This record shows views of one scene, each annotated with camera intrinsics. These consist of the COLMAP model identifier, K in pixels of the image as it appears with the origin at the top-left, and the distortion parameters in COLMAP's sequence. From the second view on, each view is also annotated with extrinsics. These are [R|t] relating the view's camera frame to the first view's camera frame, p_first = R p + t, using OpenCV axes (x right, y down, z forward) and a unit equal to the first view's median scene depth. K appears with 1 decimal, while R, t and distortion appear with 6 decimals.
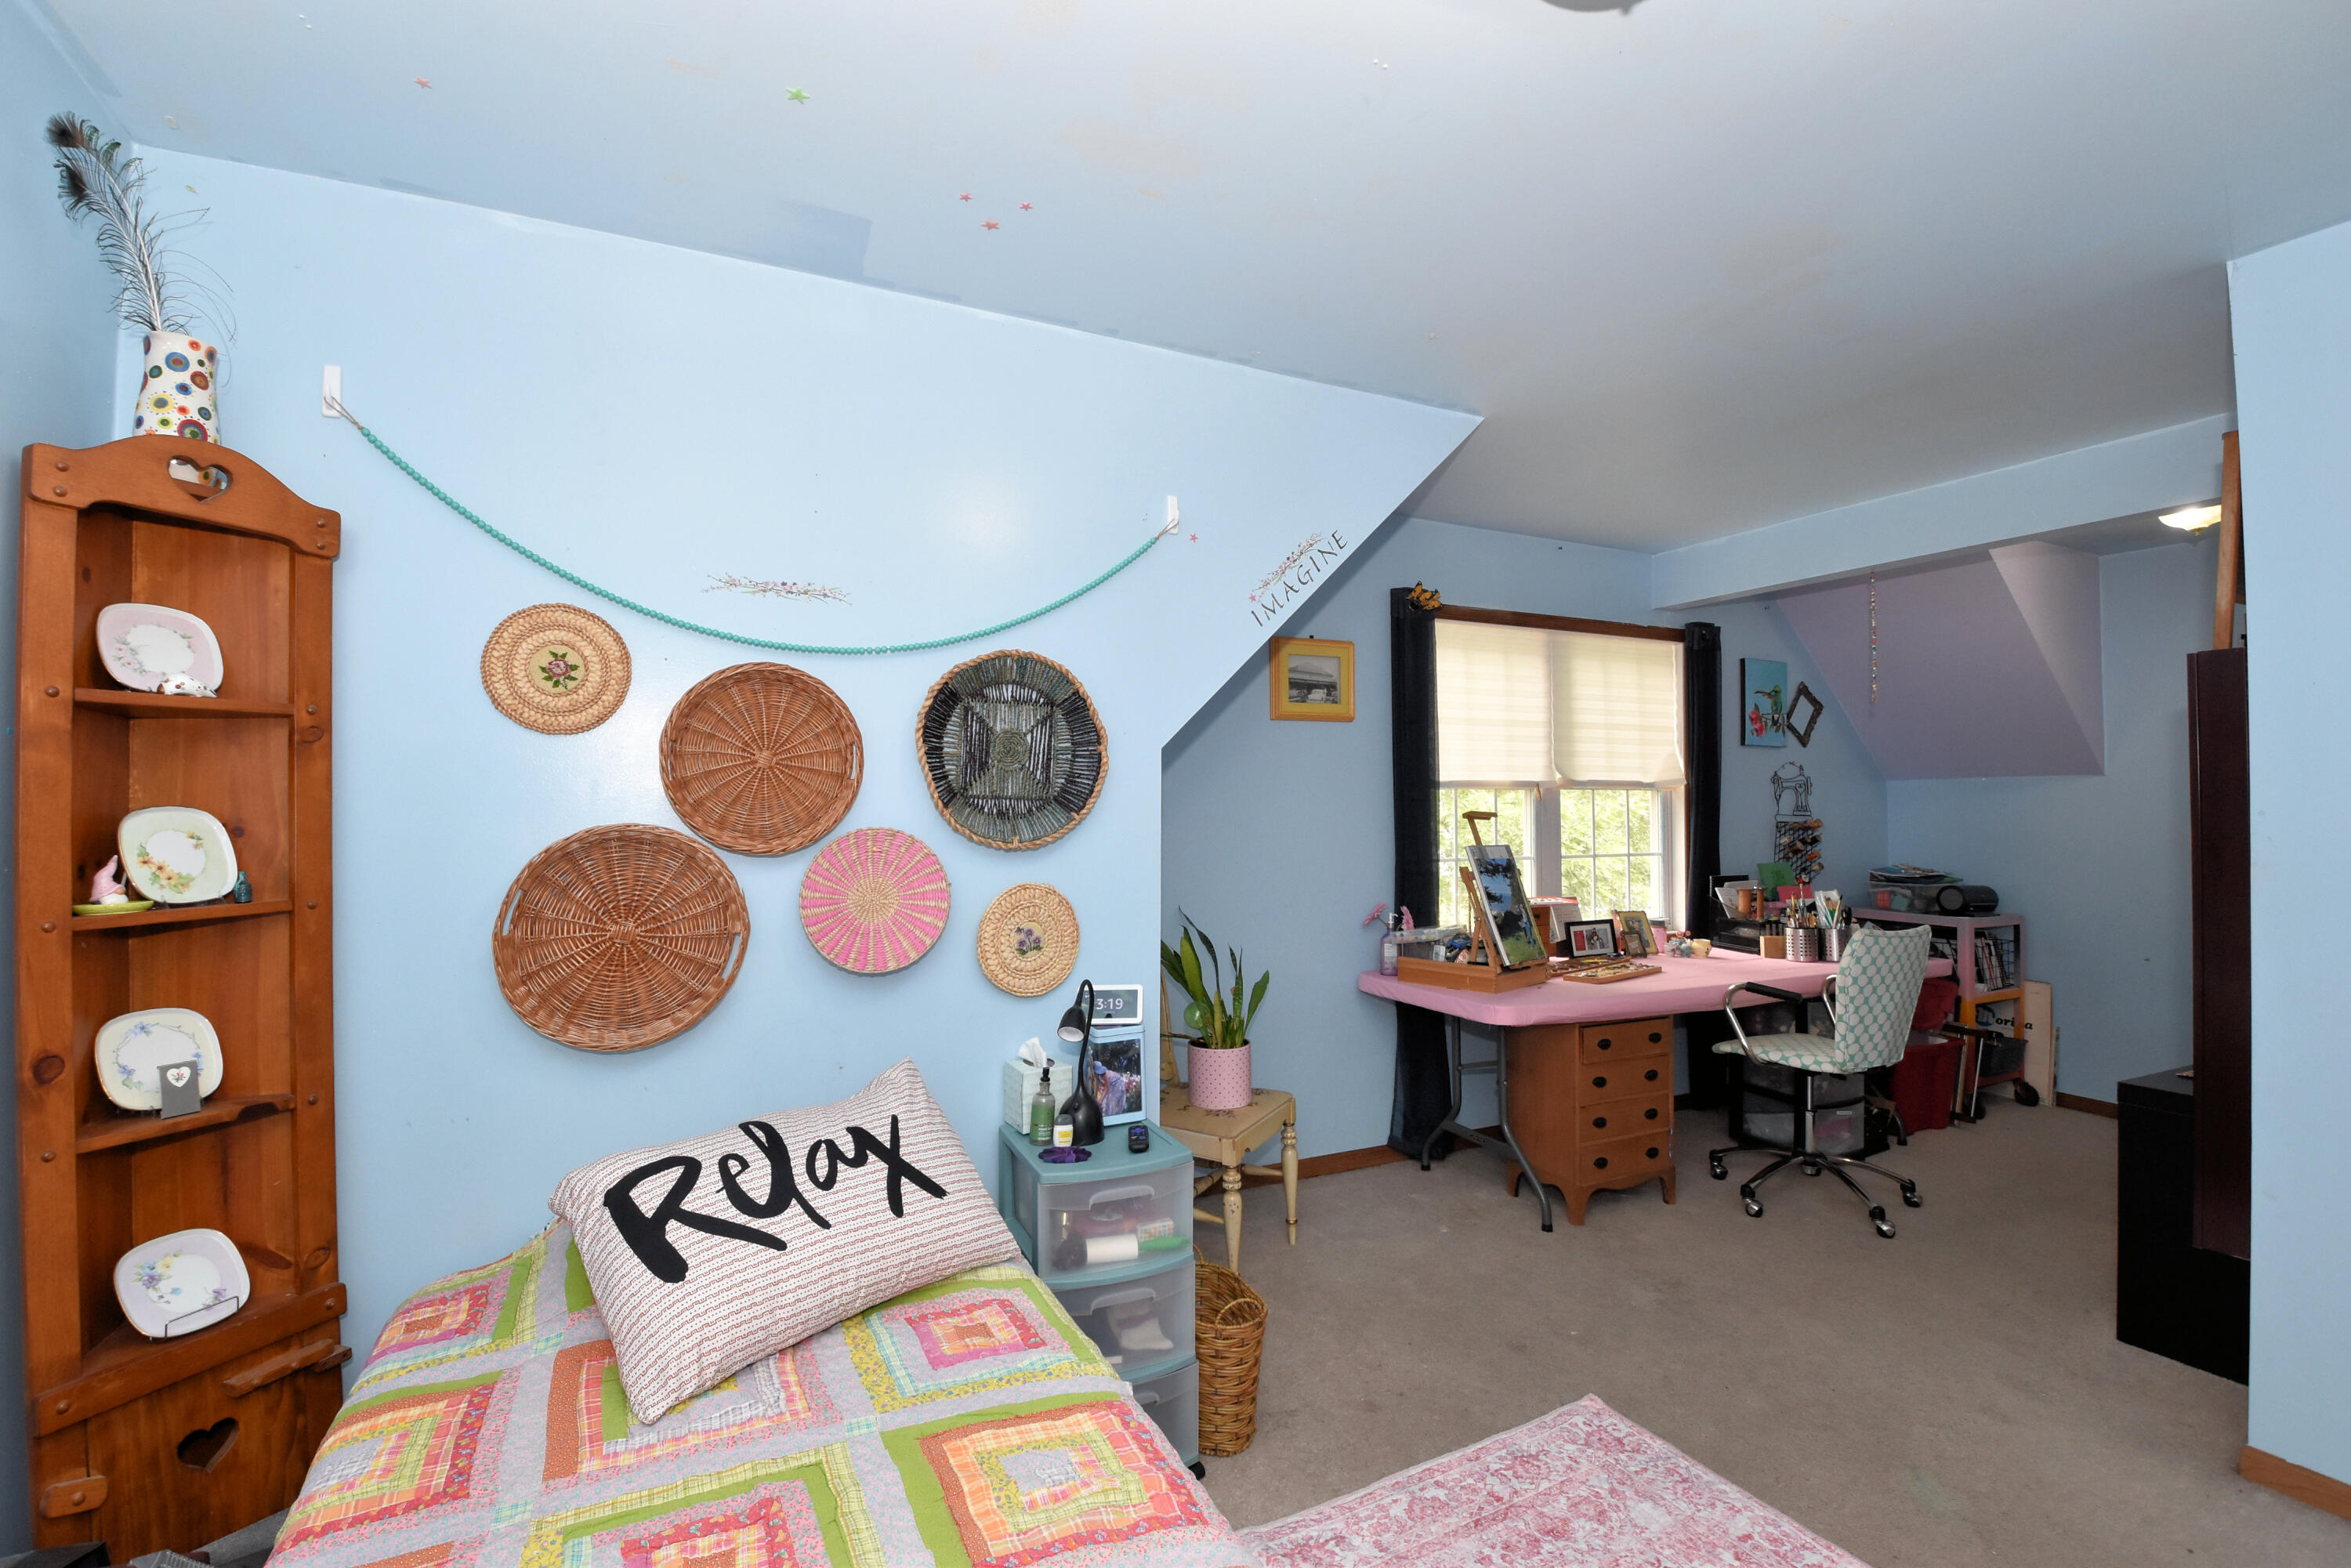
lens RADIAL K [[1054.9, 0, 1177.9], [0, 1054.9, 771.4], [0, 0, 1]] dist [0.000653, -0.015507]
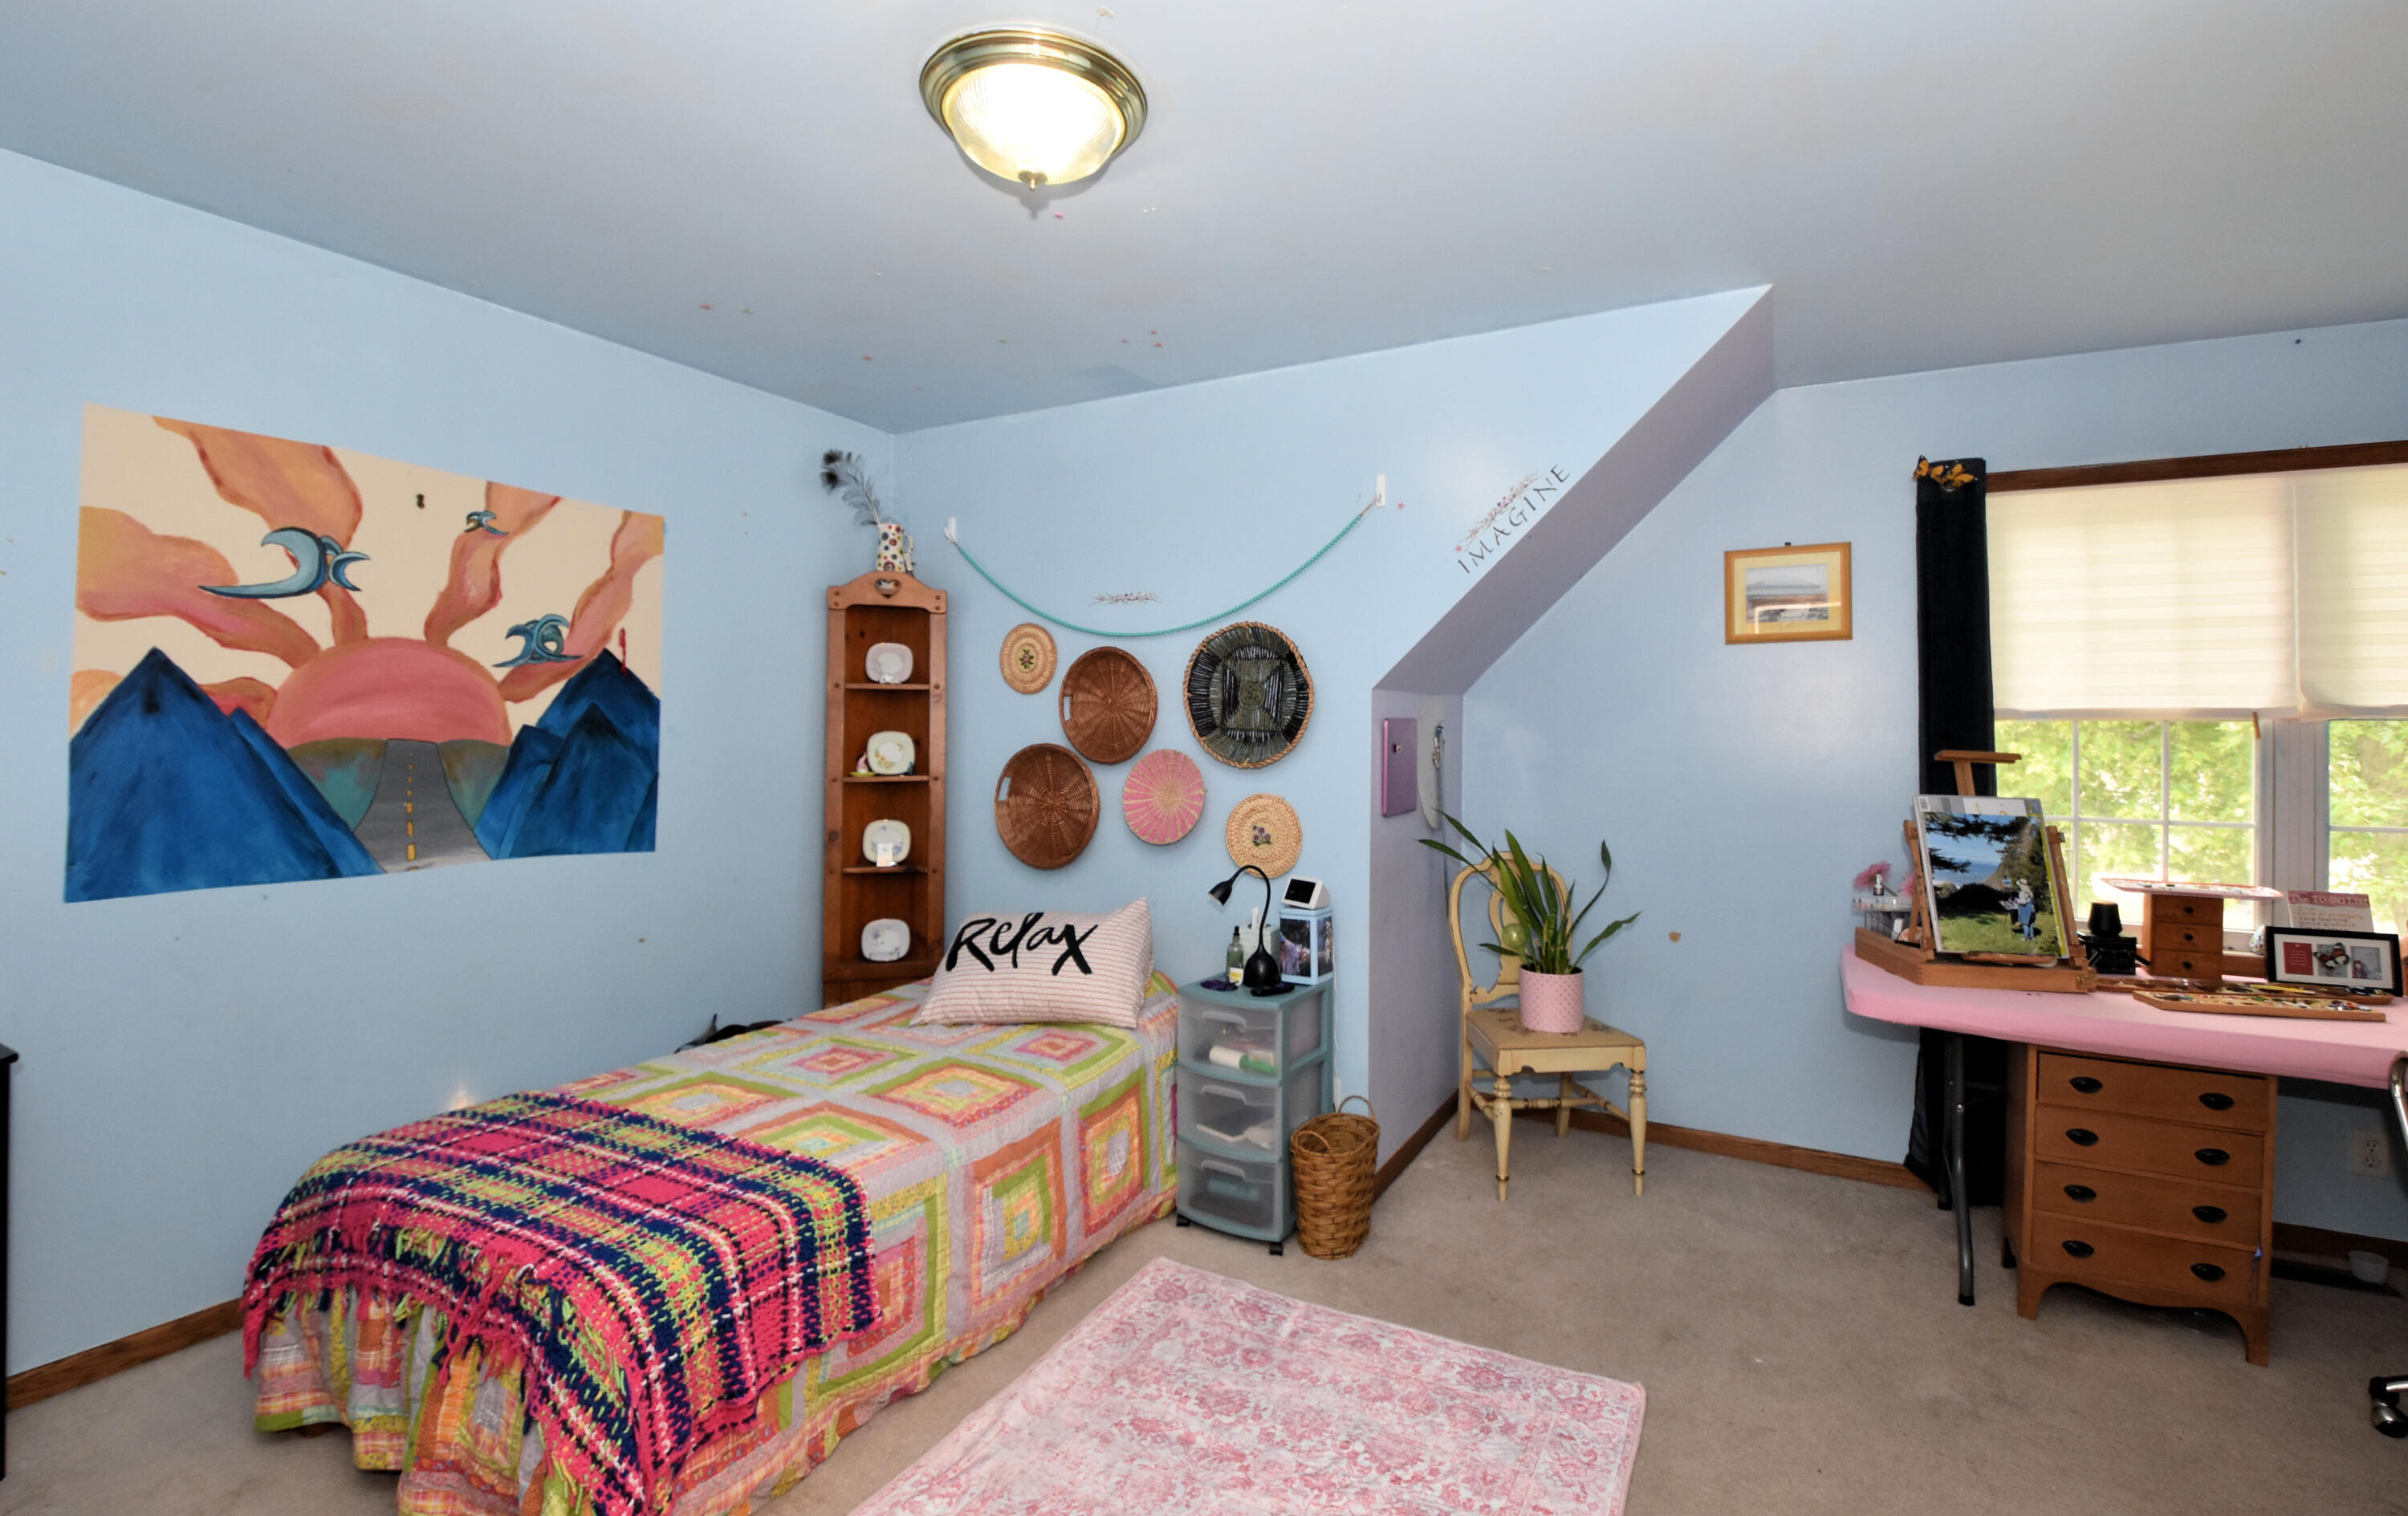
lens RADIAL K [[1111.9, 0, 1198.5], [0, 1111.9, 714.0], [0, 0, 1]] dist [0.001499, -0.020312]
pose [[0.550901, -0.007983, -0.834532, 1.026407], [0.017334, 0.999848, 0.001879, 0.000624], [0.834391, -0.015501, 0.550956, 0.158484]]
